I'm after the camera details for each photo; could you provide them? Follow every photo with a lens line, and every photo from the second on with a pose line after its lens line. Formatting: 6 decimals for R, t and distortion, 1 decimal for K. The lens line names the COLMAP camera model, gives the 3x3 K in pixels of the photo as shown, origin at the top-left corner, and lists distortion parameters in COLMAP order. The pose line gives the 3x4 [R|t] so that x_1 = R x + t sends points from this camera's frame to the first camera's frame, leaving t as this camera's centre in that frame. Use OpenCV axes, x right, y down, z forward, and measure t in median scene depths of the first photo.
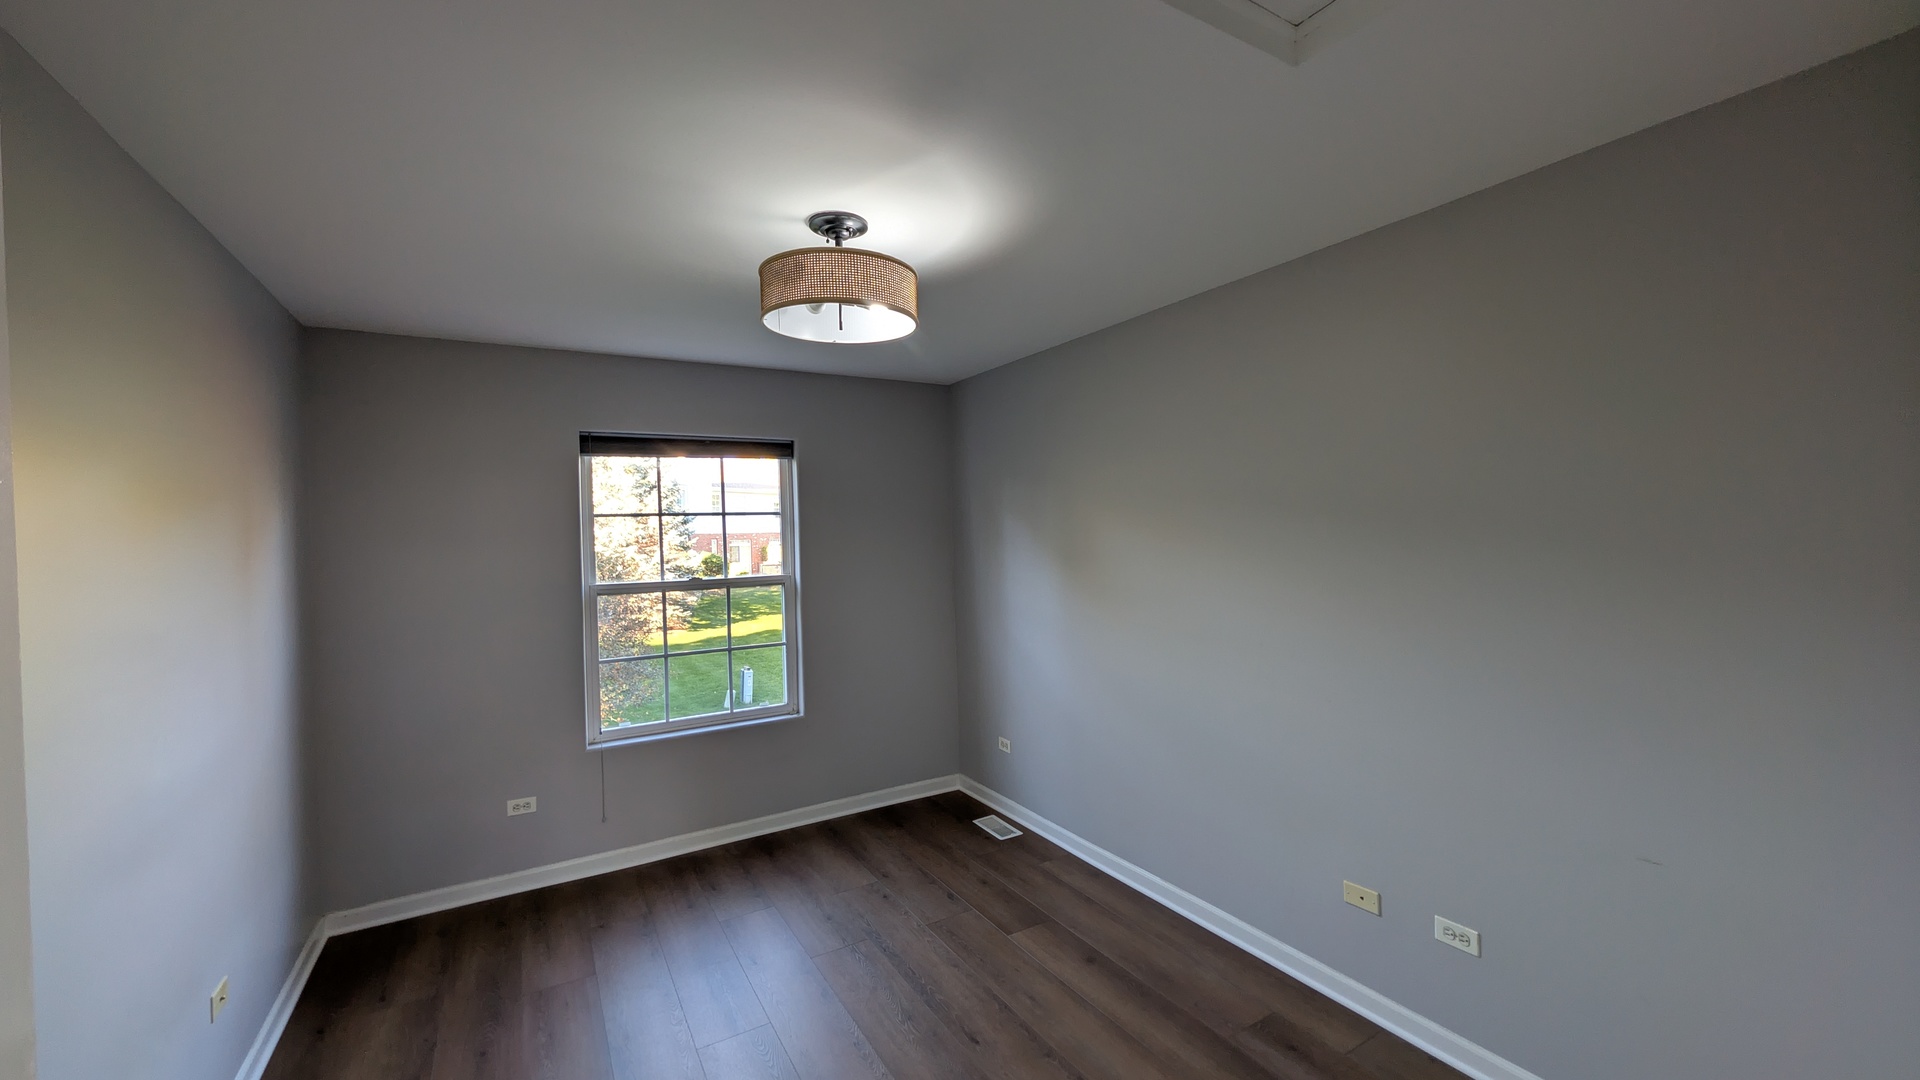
lens RADIAL K [[734.5, 0, 963.4], [0, 734.5, 532.7], [0, 0, 1]] dist [-0.001158, -0.000930]
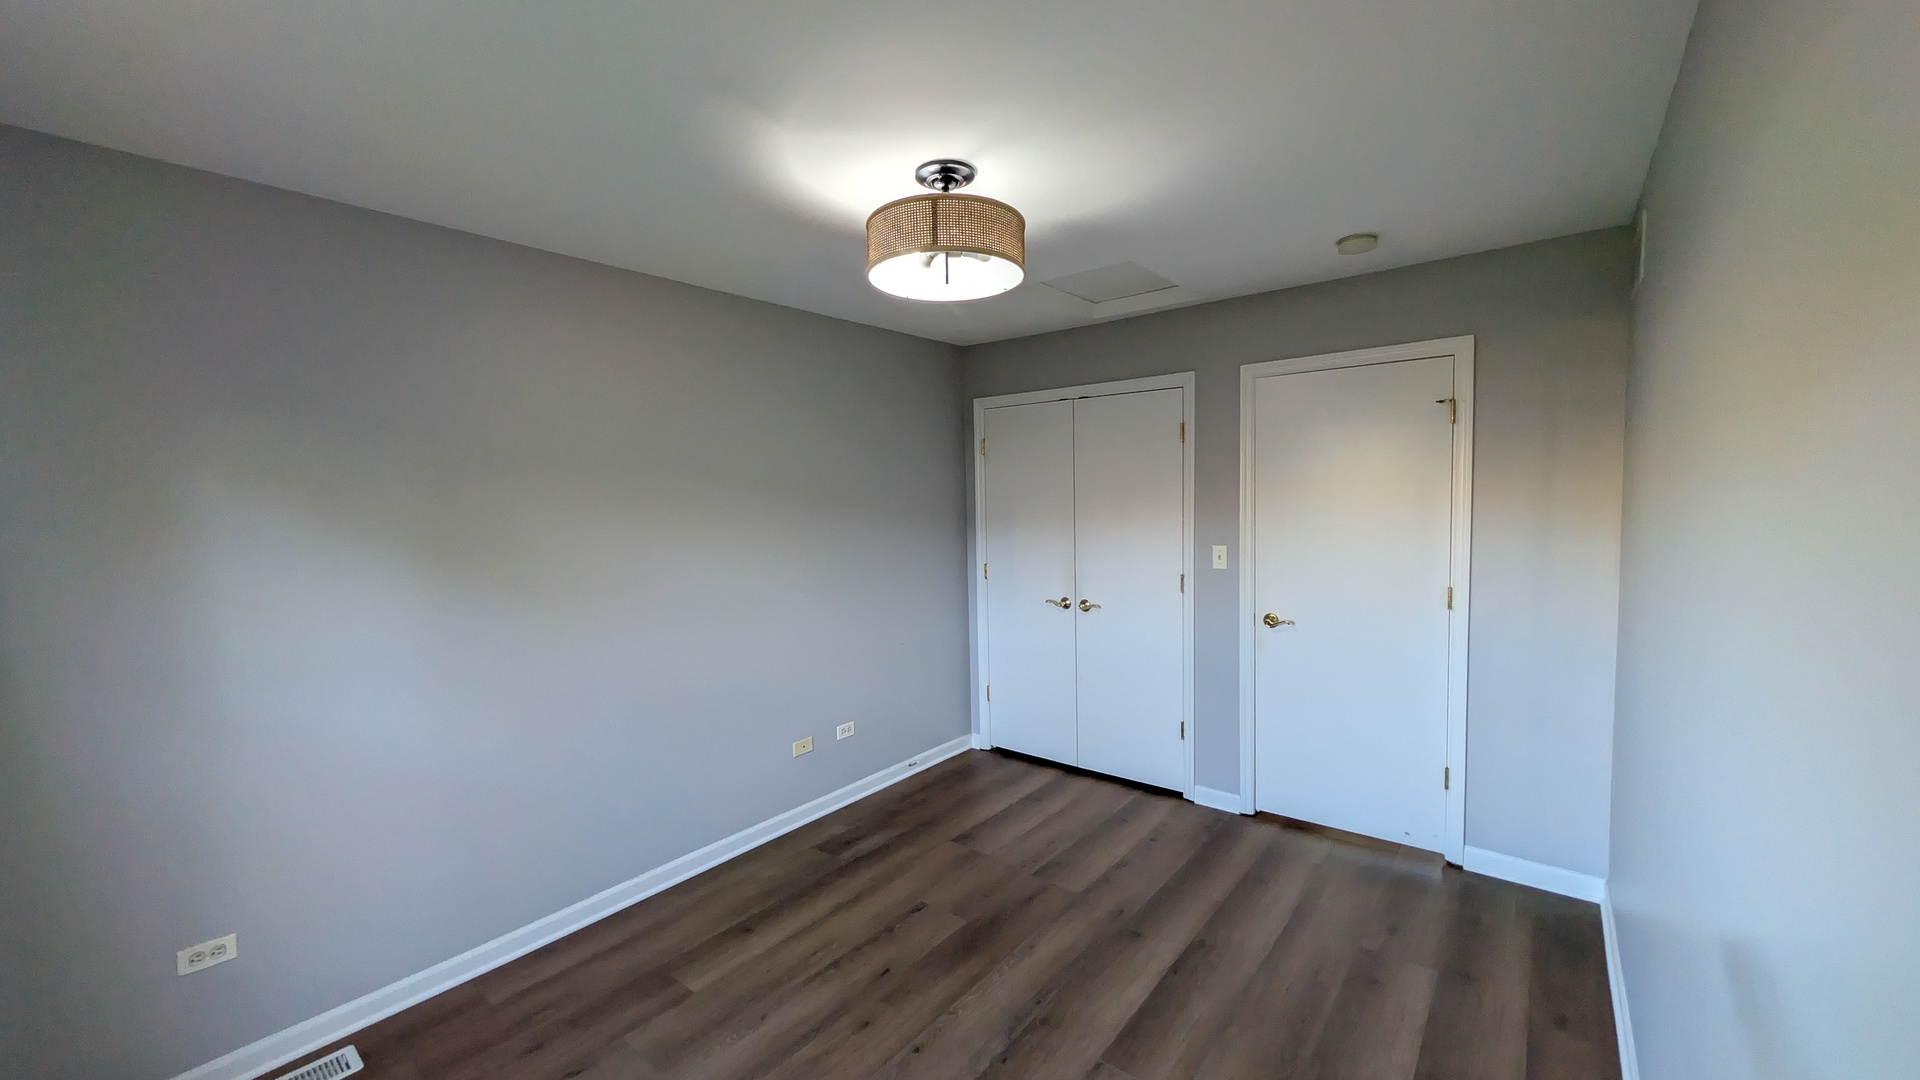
lens RADIAL K [[734.5, 0, 960.6], [0, 734.5, 540.3], [0, 0, 1]] dist [-0.001158, -0.000930]
pose [[-0.347805, -0.023745, 0.937266, -0.882272], [0.032647, 0.998766, 0.037418, 0.021338], [-0.936998, 0.043614, -0.346601, 1.078190]]
